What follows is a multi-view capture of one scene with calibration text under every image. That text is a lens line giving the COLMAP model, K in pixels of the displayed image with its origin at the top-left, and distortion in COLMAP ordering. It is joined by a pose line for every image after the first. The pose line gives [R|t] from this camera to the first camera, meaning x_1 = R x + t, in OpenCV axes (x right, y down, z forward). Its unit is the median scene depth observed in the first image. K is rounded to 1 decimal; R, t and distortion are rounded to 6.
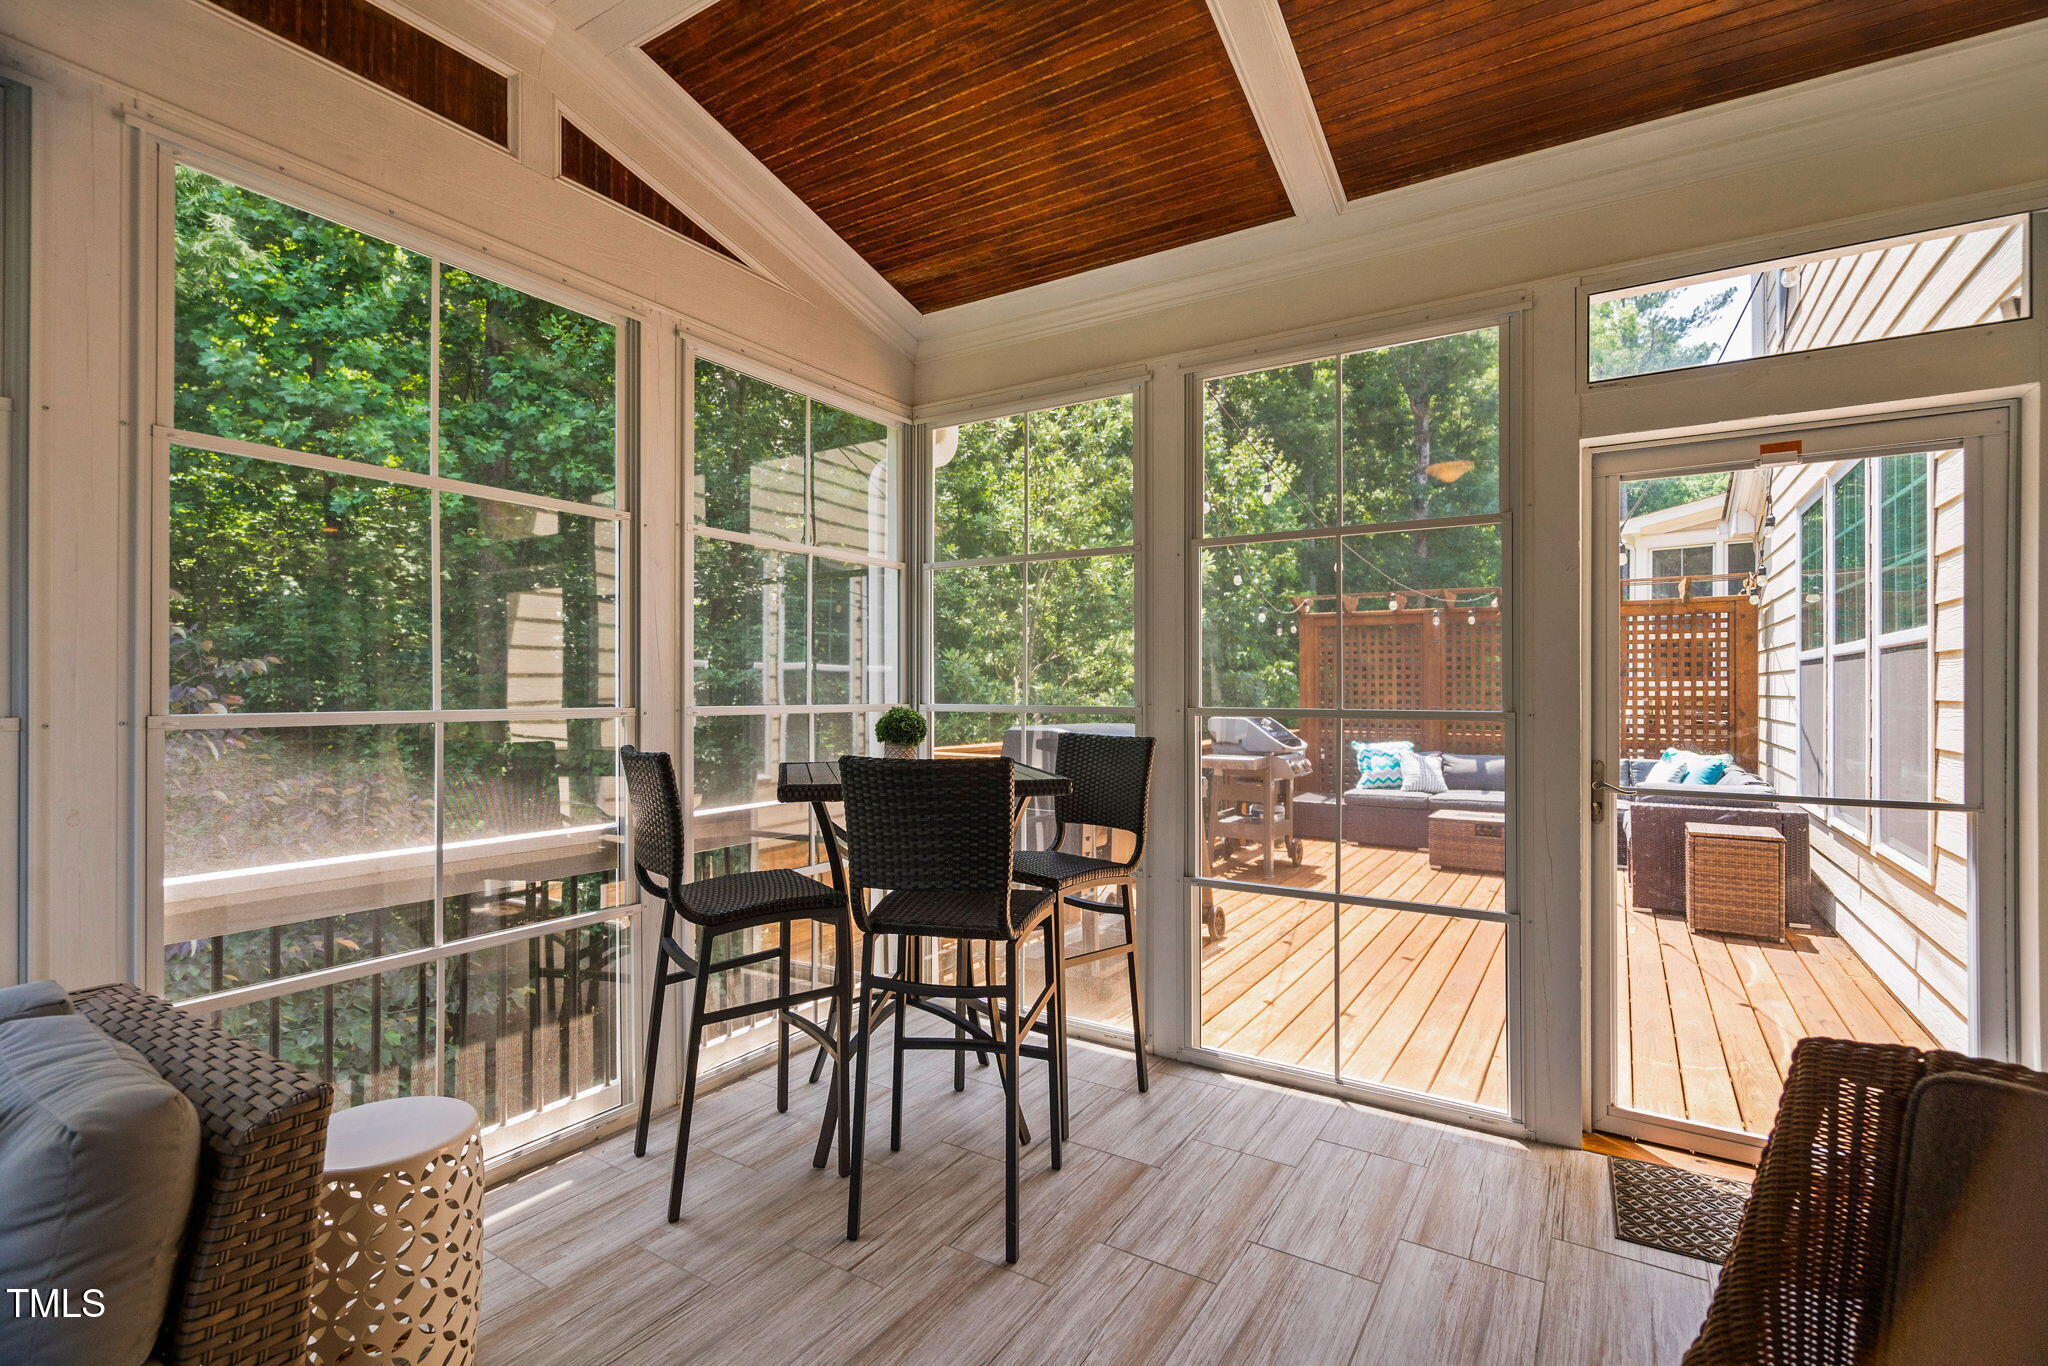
lens RADIAL K [[942.5, 0, 1008.1], [0, 942.5, 676.9], [0, 0, 1]] dist [-0.003956, 0.000401]
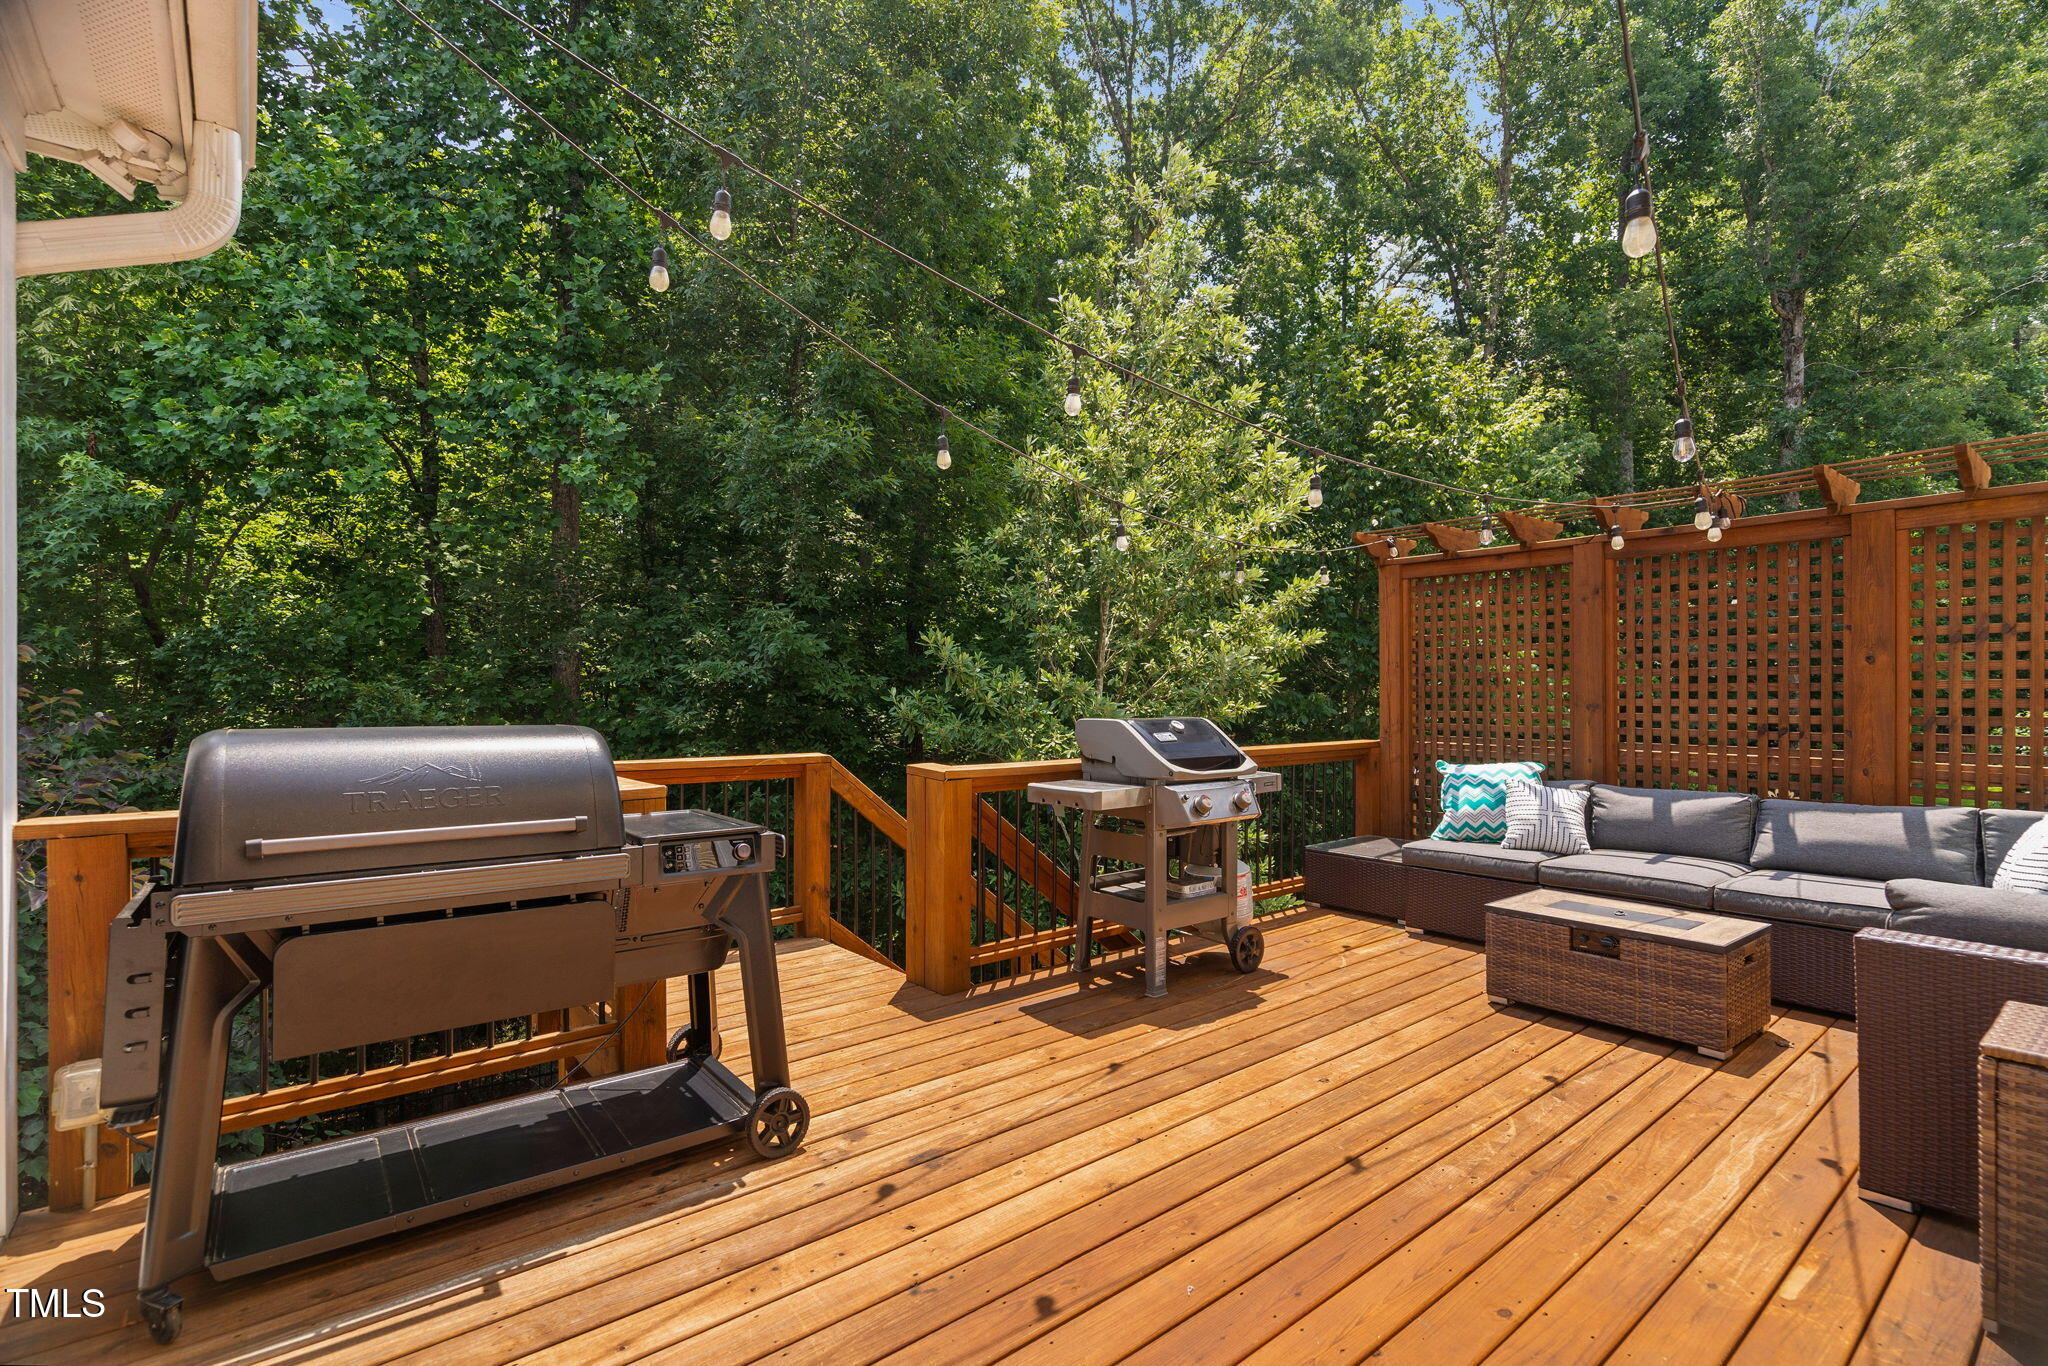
lens RADIAL K [[942.5, 0, 1031.3], [0, 942.5, 690.2], [0, 0, 1]] dist [-0.003956, 0.000401]
pose [[0.951447, -0.004556, -0.307779, 0.328557], [0.007147, 0.999948, 0.007291, 0.018450], [0.307730, -0.009137, 0.951430, 0.369513]]
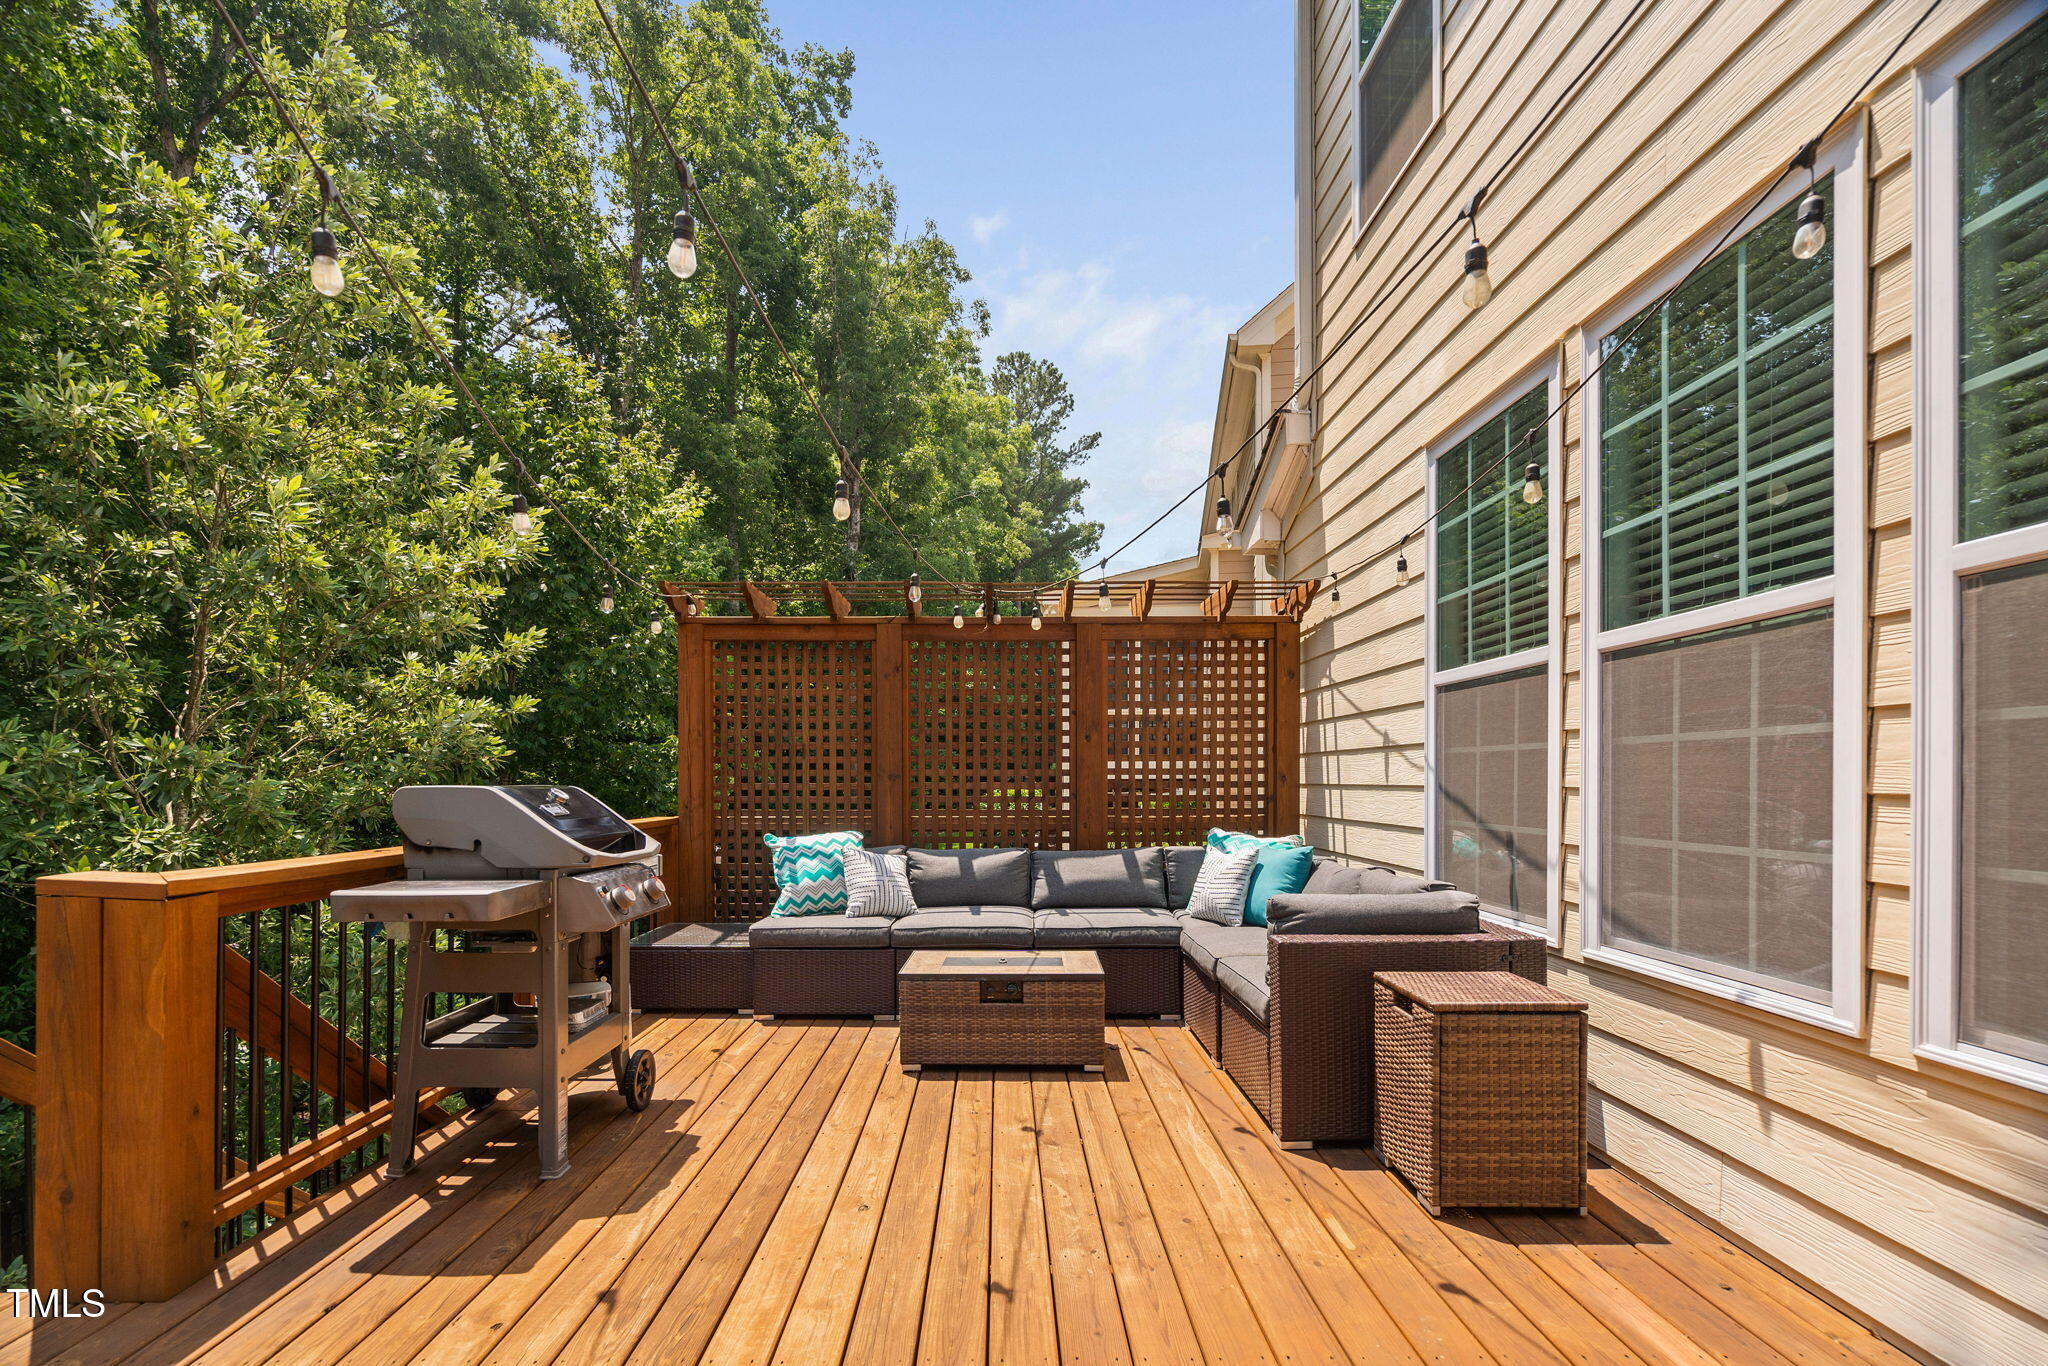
lens RADIAL K [[942.5, 0, 993.8], [0, 942.5, 776.6], [0, 0, 1]] dist [-0.003956, 0.000401]
pose [[0.841585, -0.000062, 0.540124, 0.186368], [-0.004201, 0.999969, 0.006662, 0.031841], [-0.540108, -0.007876, 0.841559, 0.477427]]
